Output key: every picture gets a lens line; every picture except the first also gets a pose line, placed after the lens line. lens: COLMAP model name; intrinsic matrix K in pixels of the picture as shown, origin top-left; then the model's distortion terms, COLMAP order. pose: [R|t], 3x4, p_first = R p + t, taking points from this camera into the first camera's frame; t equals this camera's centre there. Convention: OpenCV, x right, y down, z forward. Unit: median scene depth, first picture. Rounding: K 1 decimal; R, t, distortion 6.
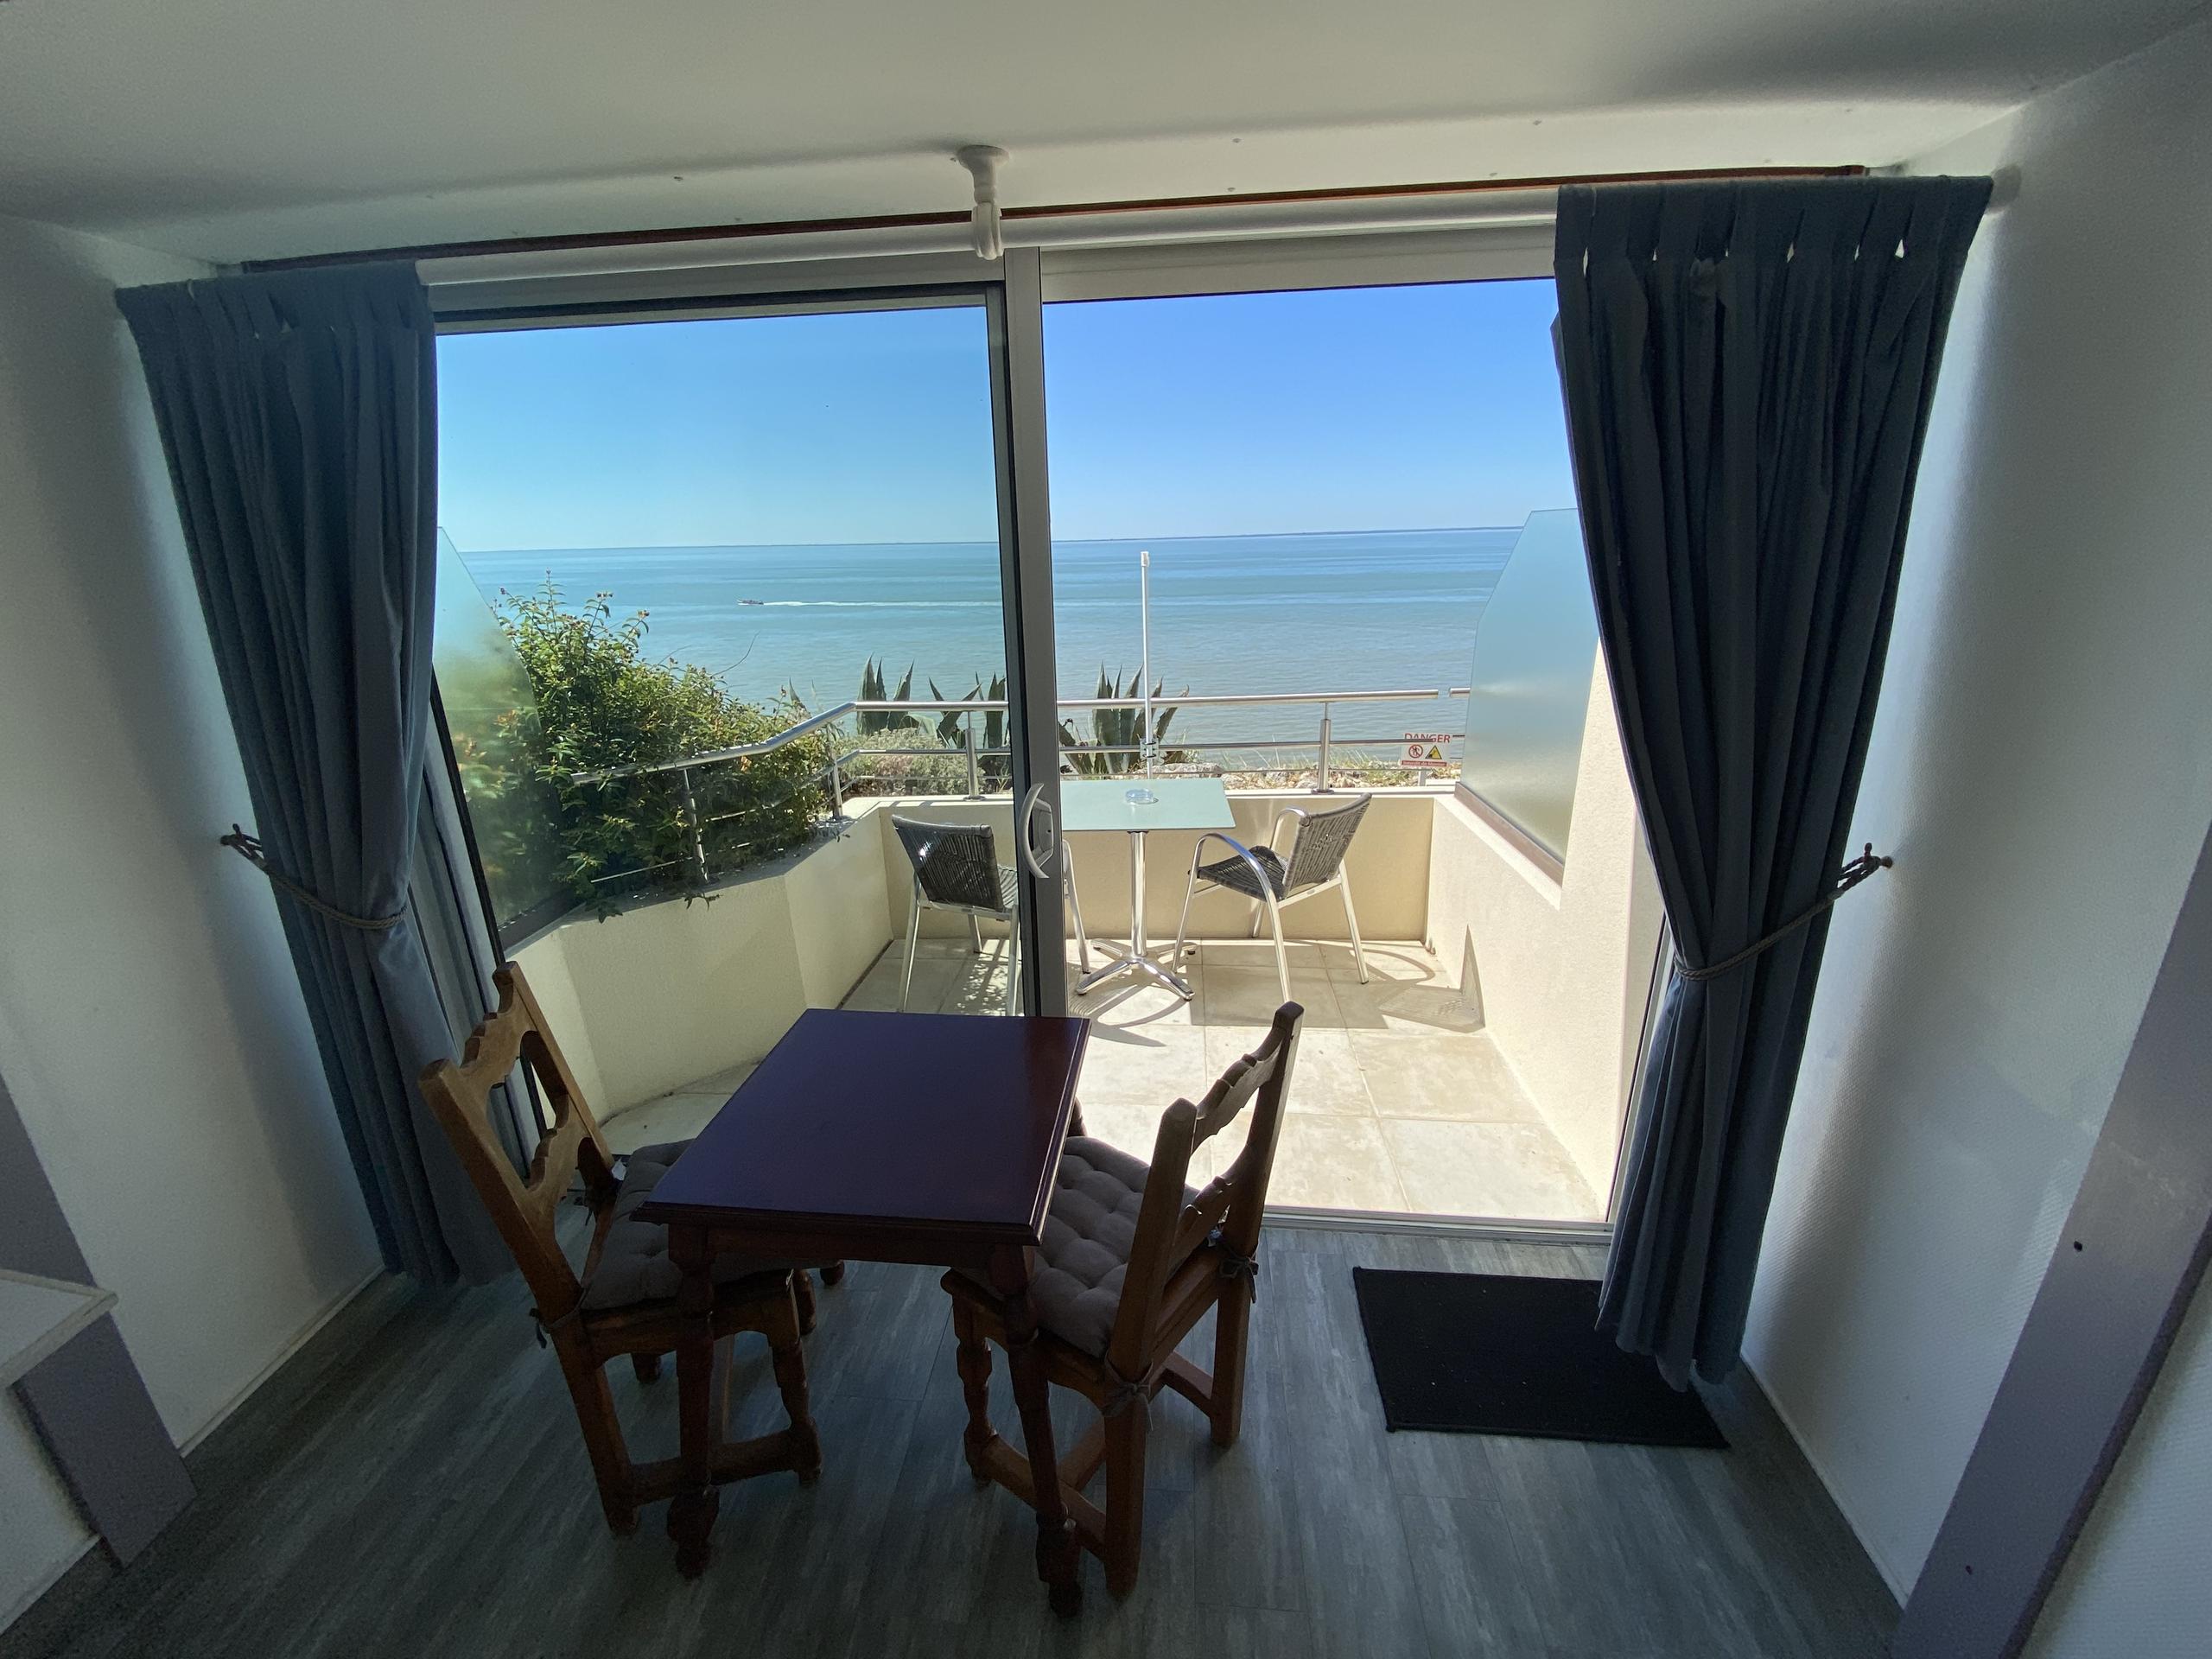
lens RADIAL K [[904.7, 0, 1157.2], [0, 904.7, 822.7], [0, 0, 1]] dist [0.000238, -0.024254]
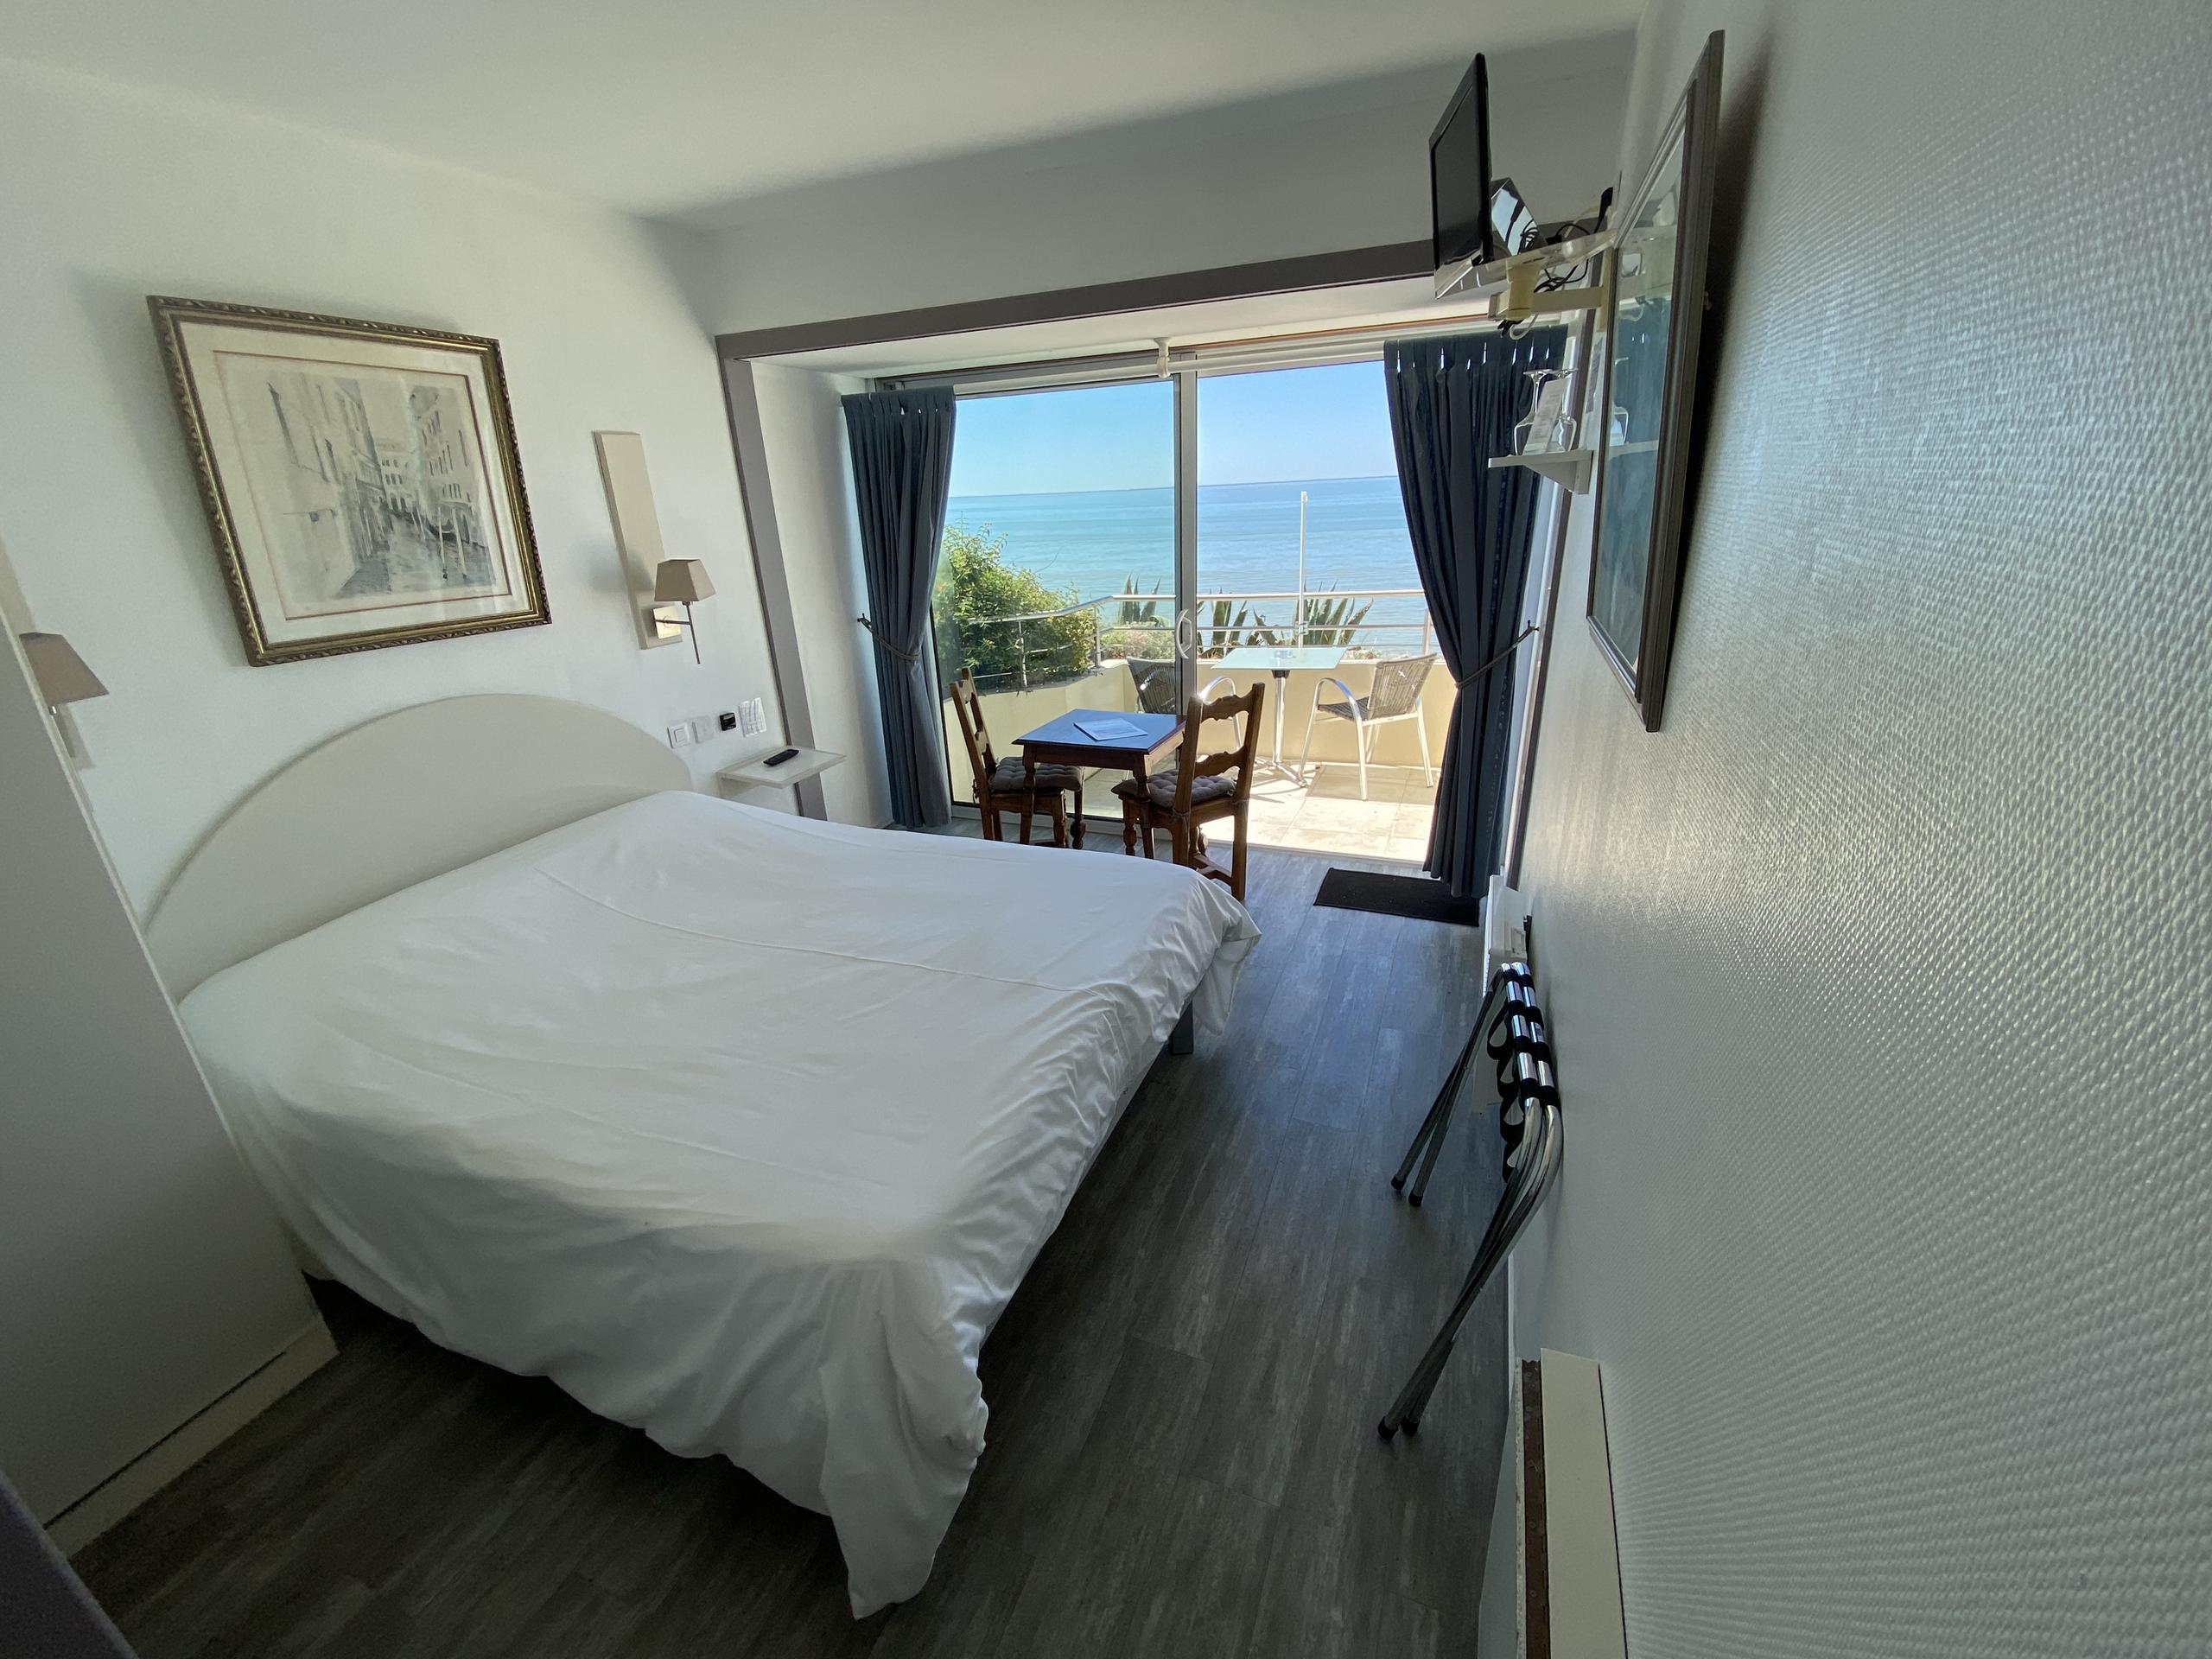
lens RADIAL K [[917.7, 0, 1106.0], [0, 917.7, 829.5], [0, 0, 1]] dist [0.000958, 0.000292]
pose [[0.941286, 0.084312, -0.326912, 0.315845], [-0.065270, 0.995493, 0.068806, 0.243408], [0.331240, -0.043428, 0.942547, -0.787892]]
